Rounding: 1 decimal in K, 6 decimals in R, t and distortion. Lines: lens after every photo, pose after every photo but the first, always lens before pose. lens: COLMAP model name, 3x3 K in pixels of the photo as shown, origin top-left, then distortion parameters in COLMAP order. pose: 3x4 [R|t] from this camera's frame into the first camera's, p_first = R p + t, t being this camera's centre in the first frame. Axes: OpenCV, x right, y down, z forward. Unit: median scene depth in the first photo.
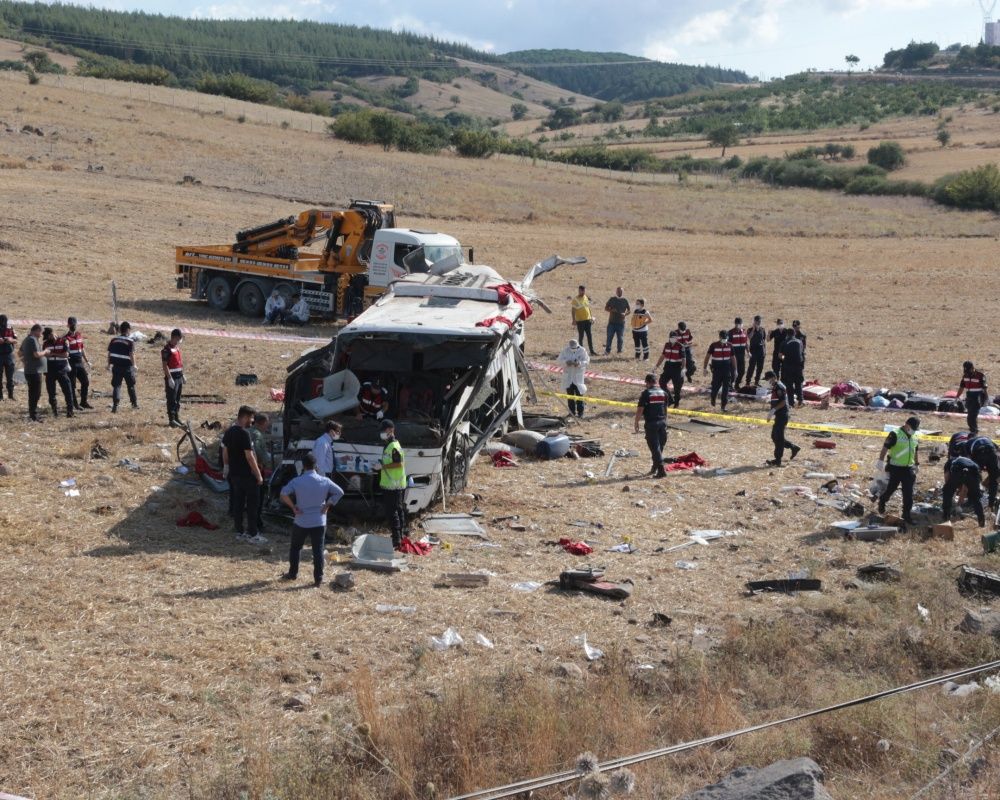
lens RADIAL K [[1908.7, 0, 496.3], [0, 1908.7, 398.1], [0, 0, 1]] dist [-0.045140, 0.001390]
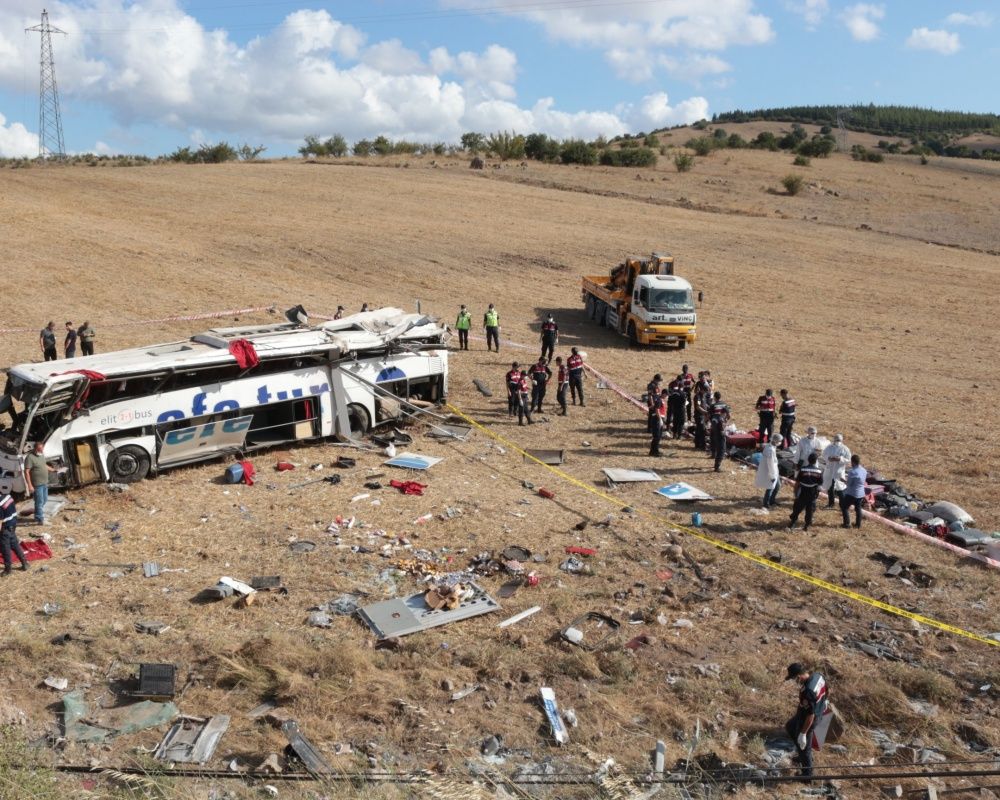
lens RADIAL K [[998.9, 0, 500.0], [0, 998.9, 400.0], [0, 0, 1]] dist [-0.180342, 0.183672]
pose [[0.734376, 0.137570, -0.664655, 0.571719], [-0.086118, 0.990216, 0.109803, -0.101366], [0.673257, -0.023398, 0.739038, 0.538255]]
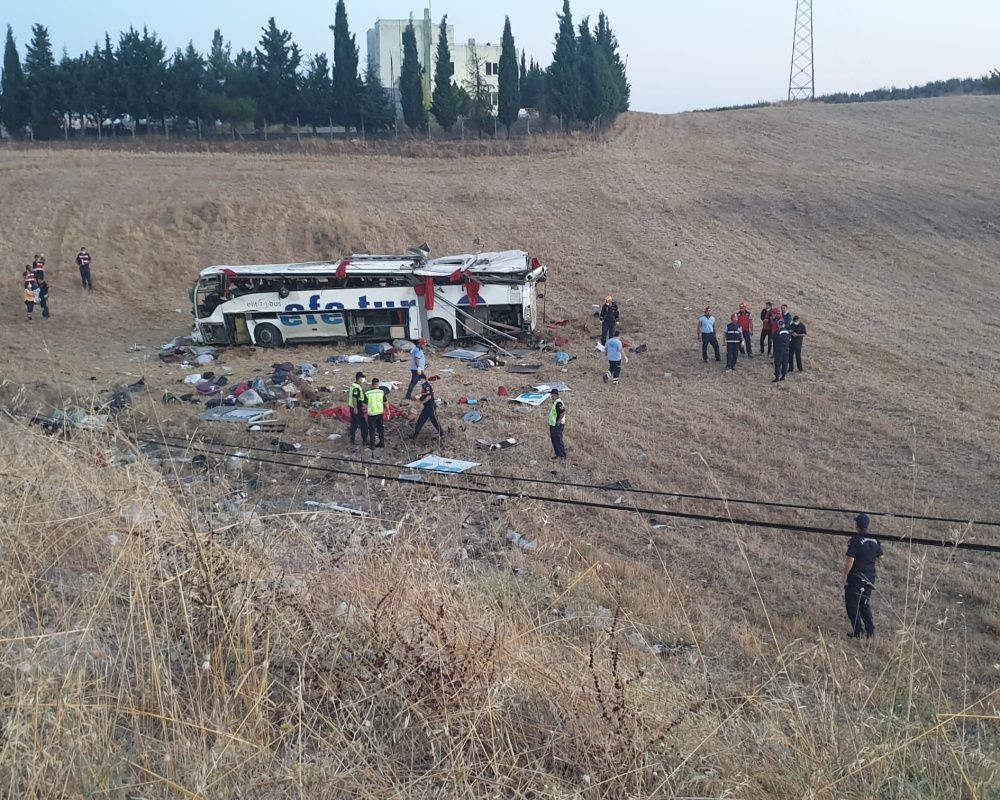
lens RADIAL K [[1317.3, 0, 504.1], [0, 1317.3, 437.3], [0, 0, 1]] dist [0.197431, -0.609668]
pose [[0.010717, 0.207691, -0.978136, 1.294188], [-0.105468, 0.972970, 0.205439, -0.167767], [0.994365, 0.100960, 0.032332, 1.042627]]
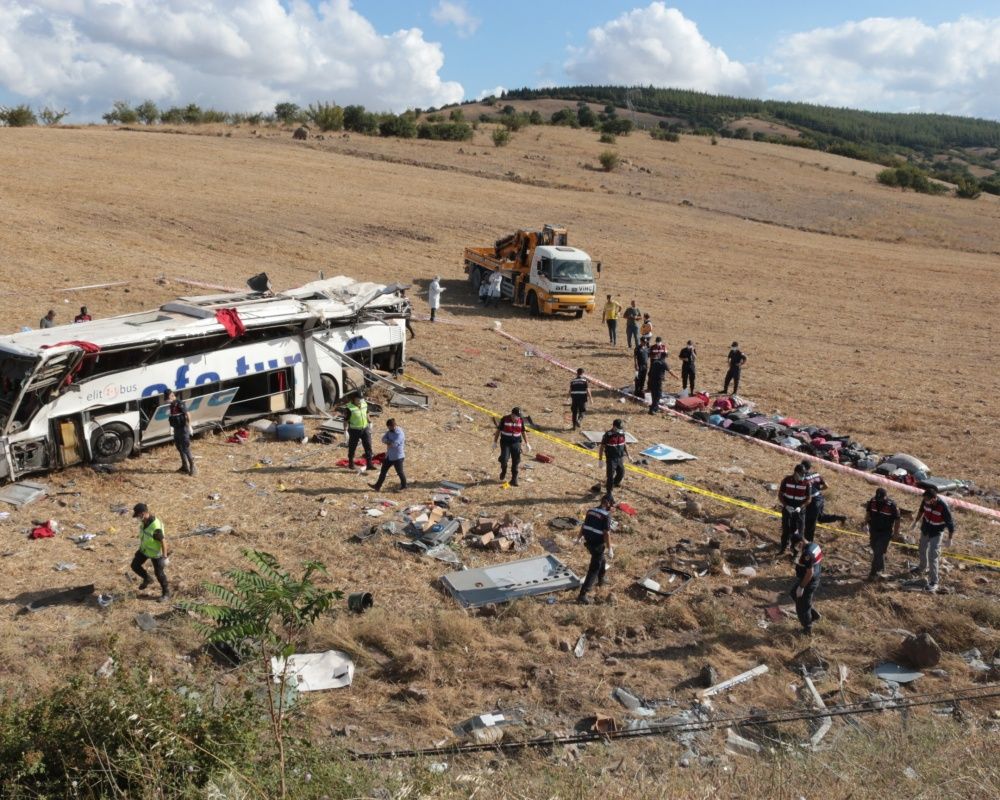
lens RADIAL K [[991.0, 0, 494.4], [0, 991.0, 404.7], [0, 0, 1]] dist [-0.173179, 0.156953]
pose [[0.859343, 0.139978, -0.491870, 0.461804], [-0.090941, 0.988309, 0.122372, -0.084996], [0.503249, -0.060429, 0.862026, 0.457961]]
